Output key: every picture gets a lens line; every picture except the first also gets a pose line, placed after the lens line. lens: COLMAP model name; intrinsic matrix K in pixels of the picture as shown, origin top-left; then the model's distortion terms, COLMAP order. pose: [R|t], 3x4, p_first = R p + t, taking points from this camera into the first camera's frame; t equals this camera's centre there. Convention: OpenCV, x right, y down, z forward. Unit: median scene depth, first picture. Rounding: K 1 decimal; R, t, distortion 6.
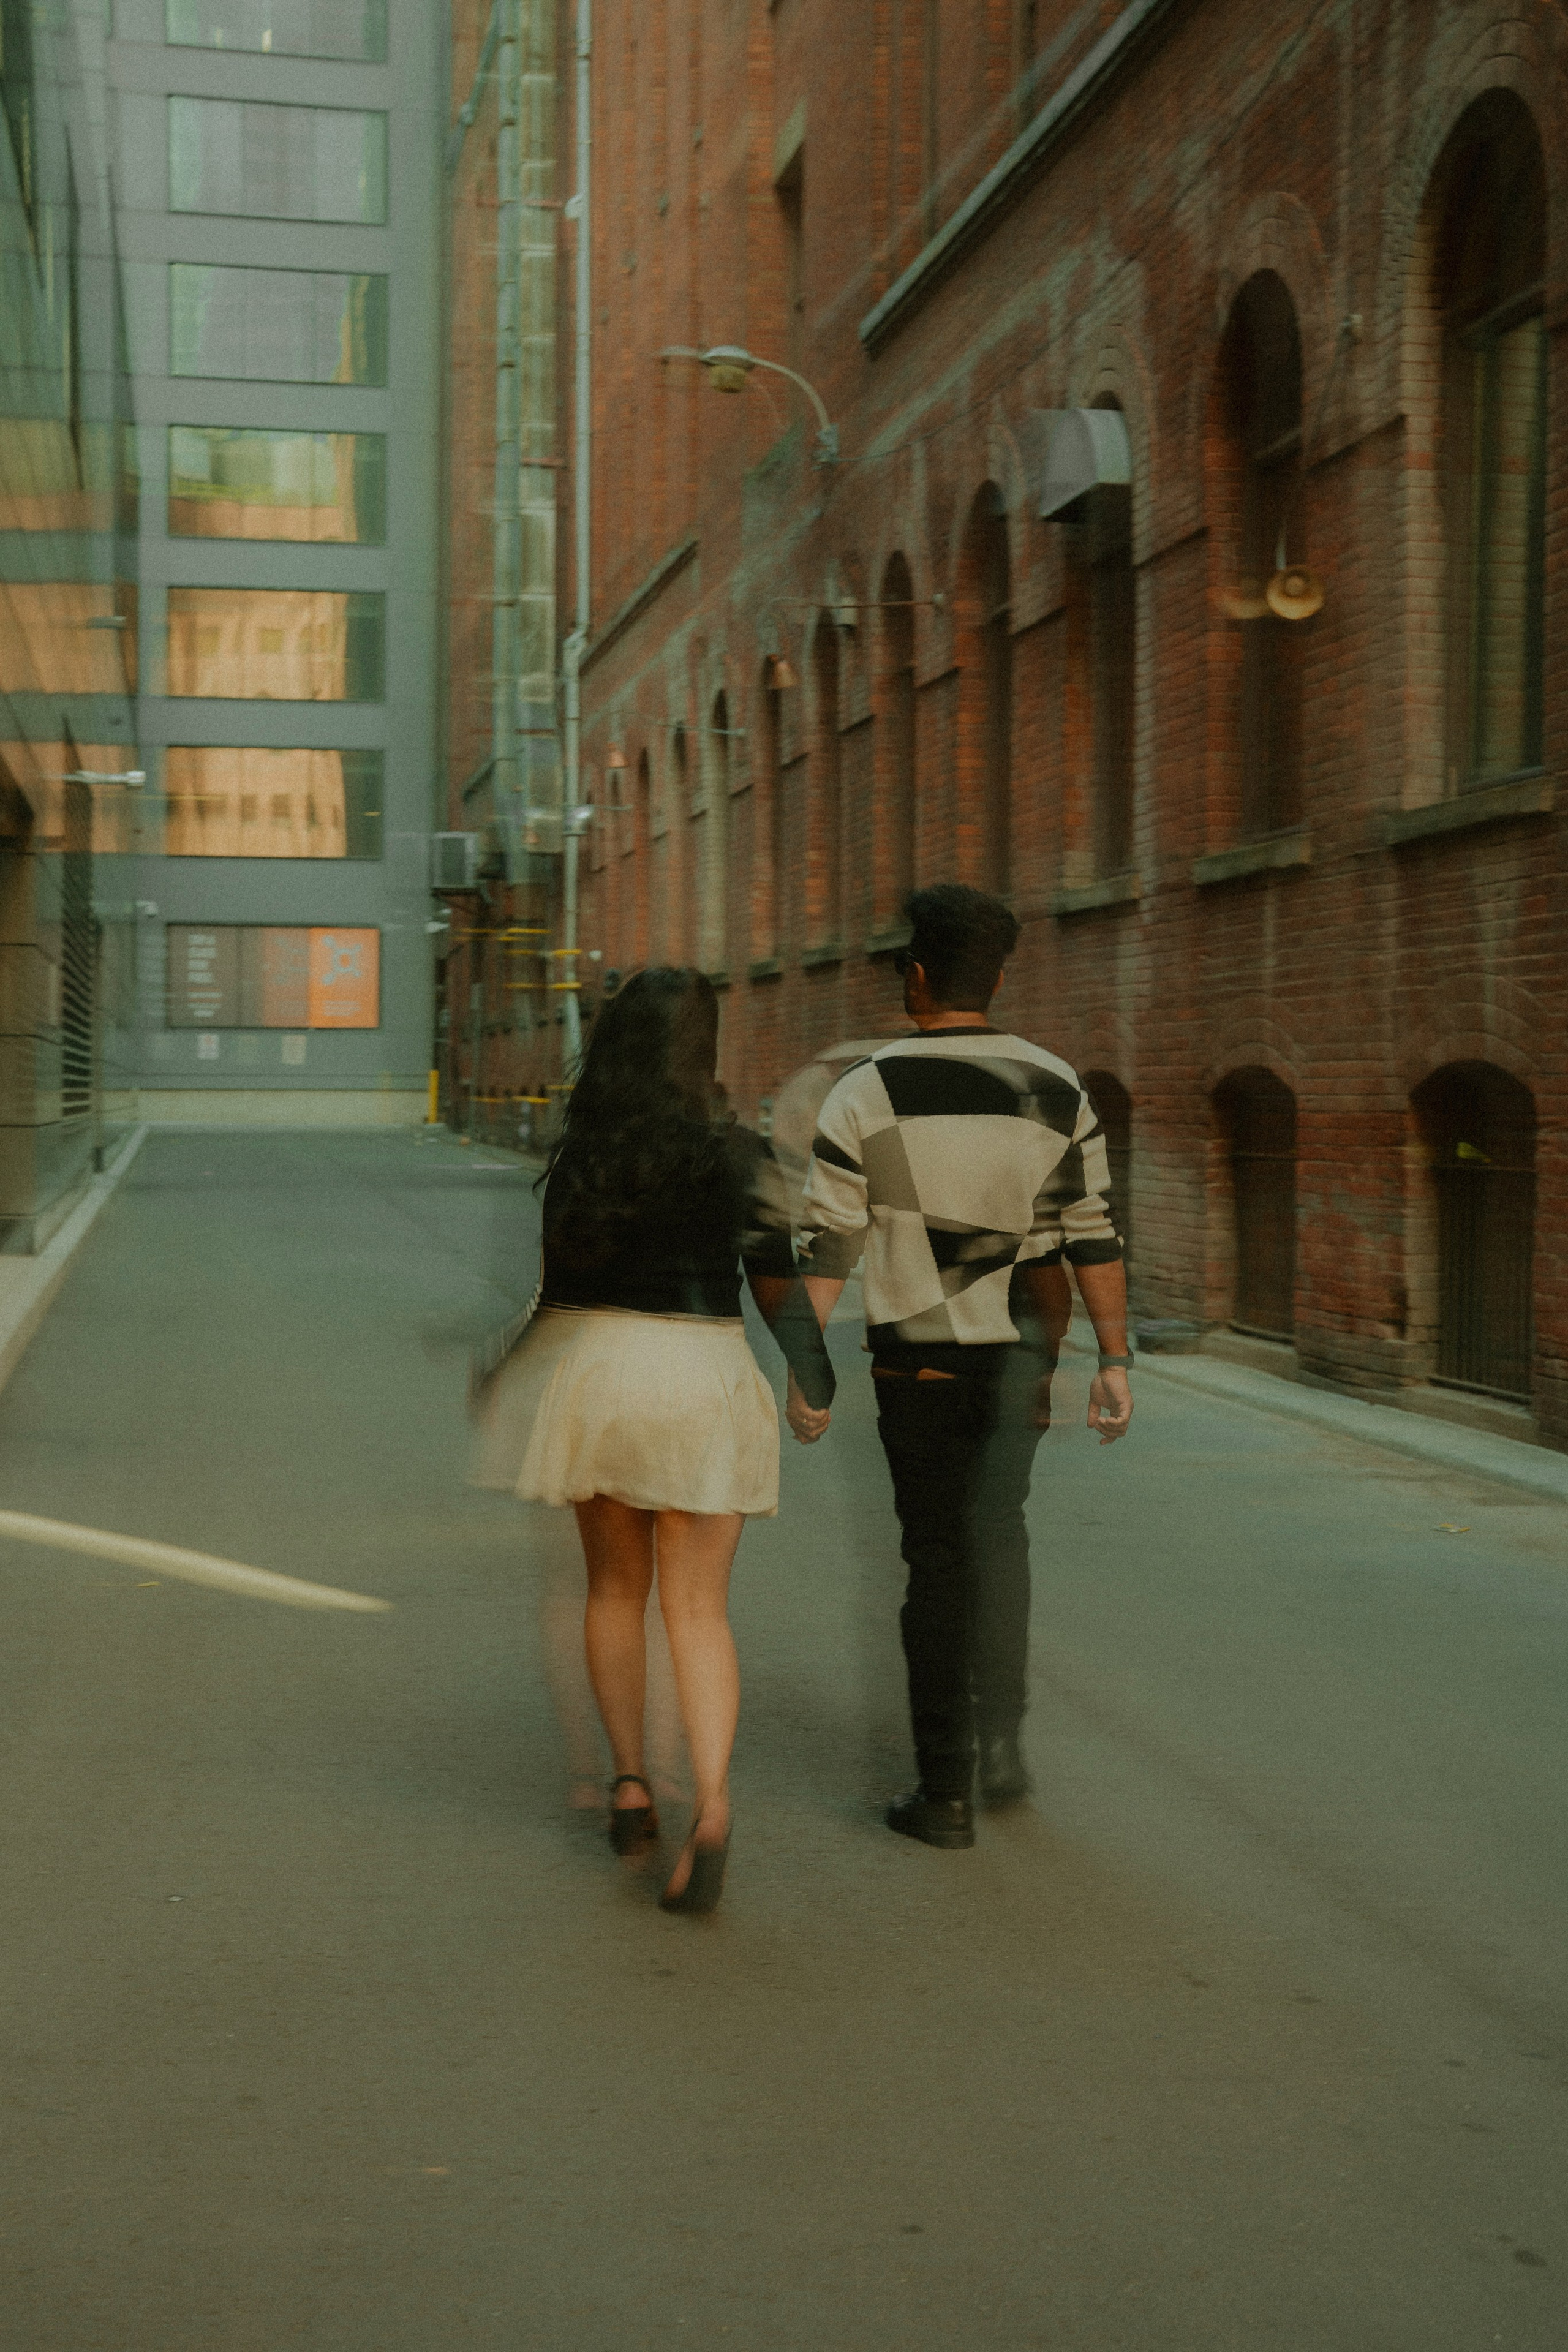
lens RADIAL K [[3433.6, 0, 790.0], [0, 3433.6, 1169.2], [0, 0, 1]] dist [0.012991, 0.000000]
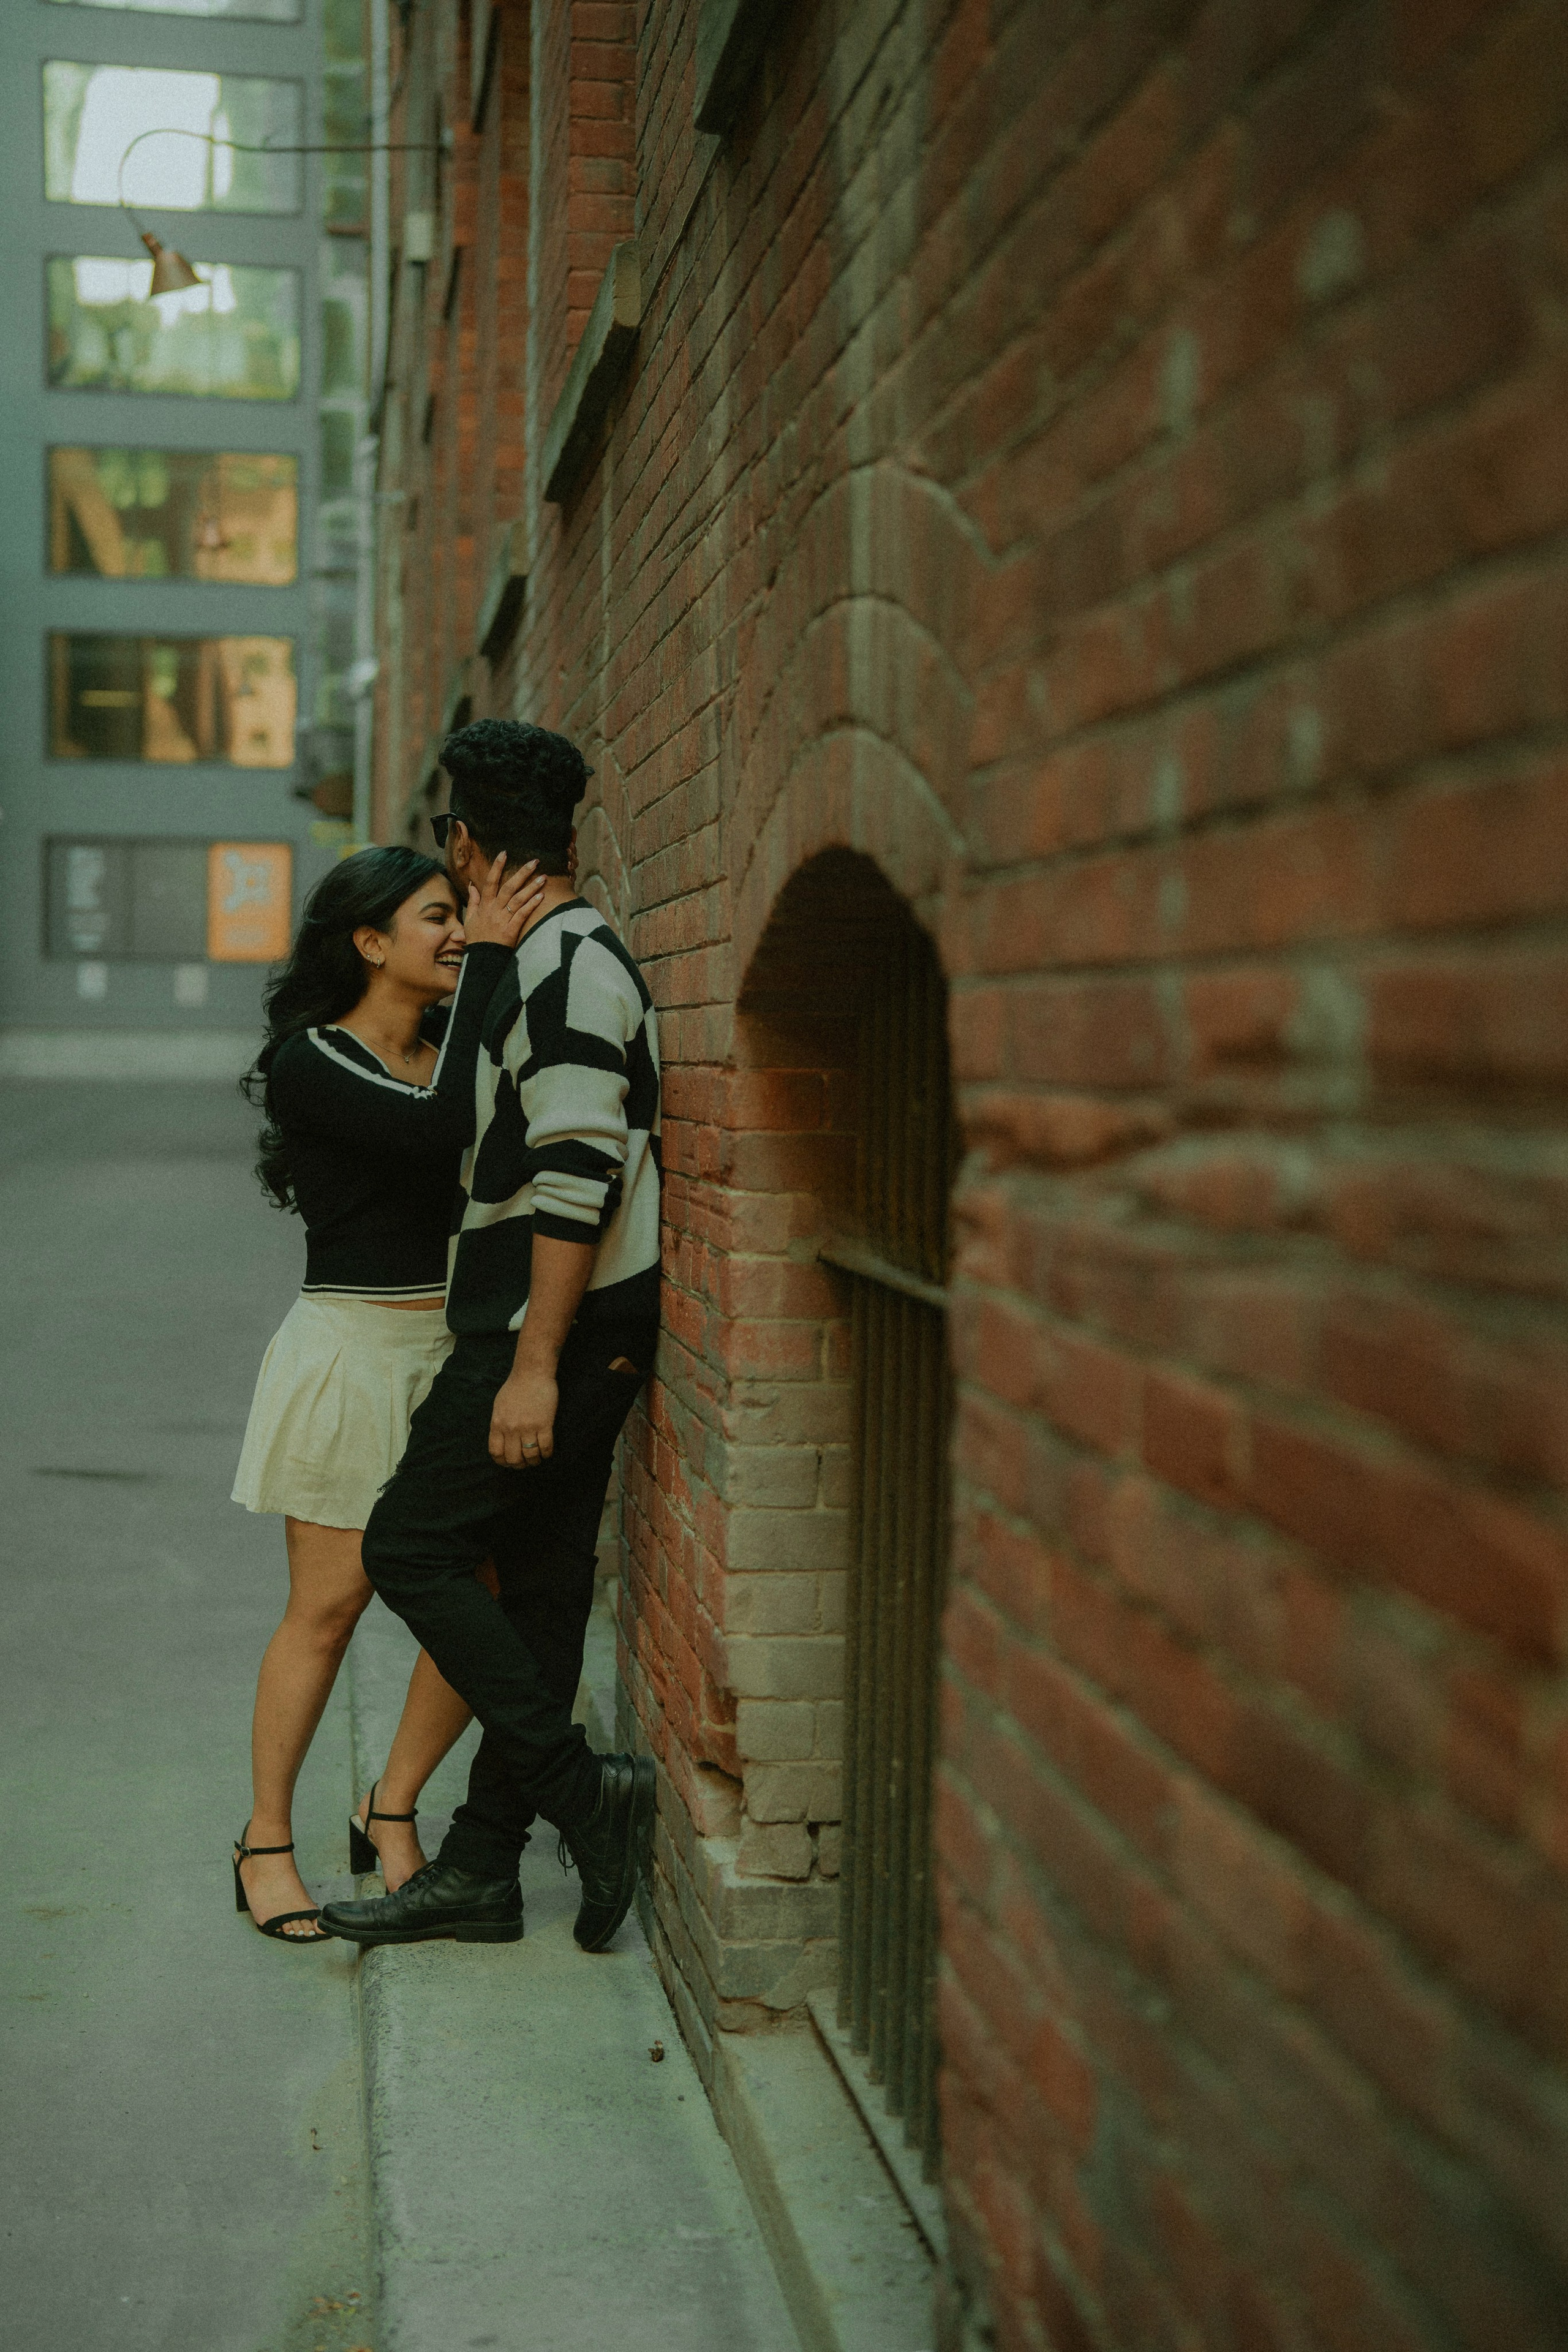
lens RADIAL K [[3433.6, 0, 807.4], [0, 3433.6, 1187.9], [0, 0, 1]] dist [0.012991, 0.000000]
pose [[0.999584, 0.009097, -0.027374, 0.142499], [-0.008550, 0.999762, 0.020050, -0.009127], [0.027550, -0.019807, 0.999424, 0.530932]]
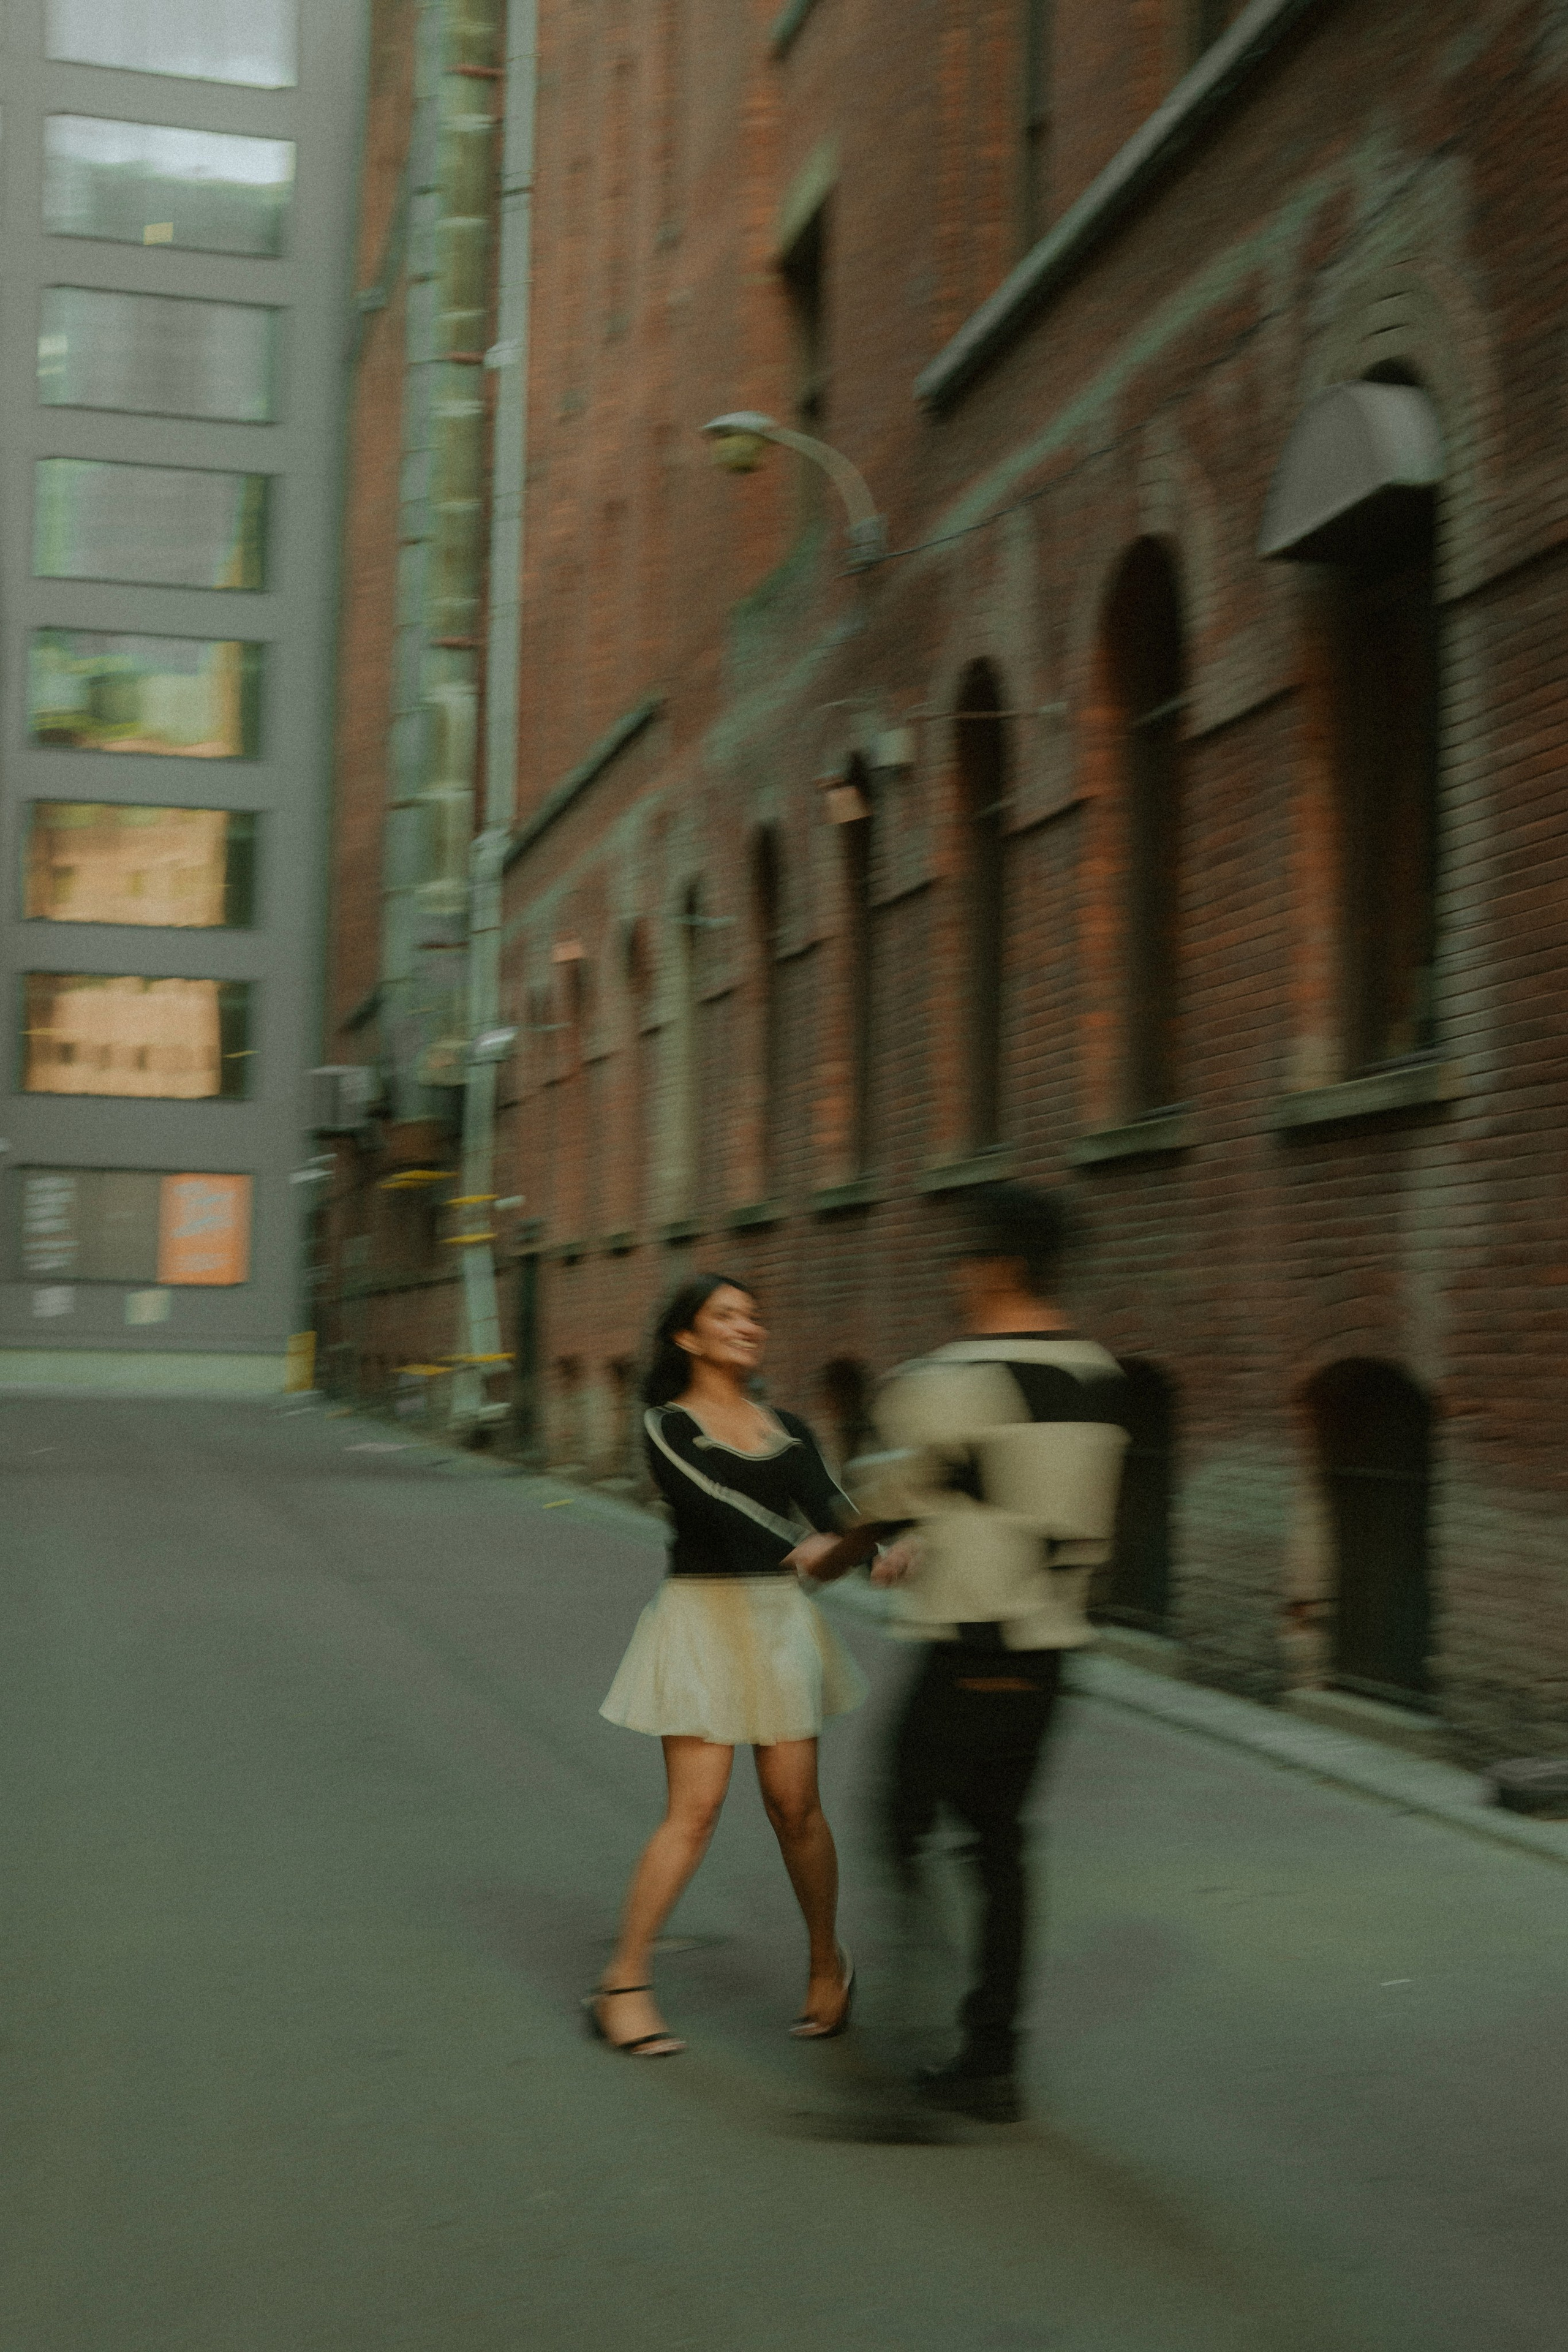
lens RADIAL K [[3433.6, 0, 780.3], [0, 3433.6, 1179.7], [0, 0, 1]] dist [0.012991, 0.000000]
pose [[0.999046, 0.021638, 0.037938, -0.047006], [-0.018712, 0.996943, -0.075852, -0.009957], [-0.039463, 0.075070, 0.996397, 0.317469]]
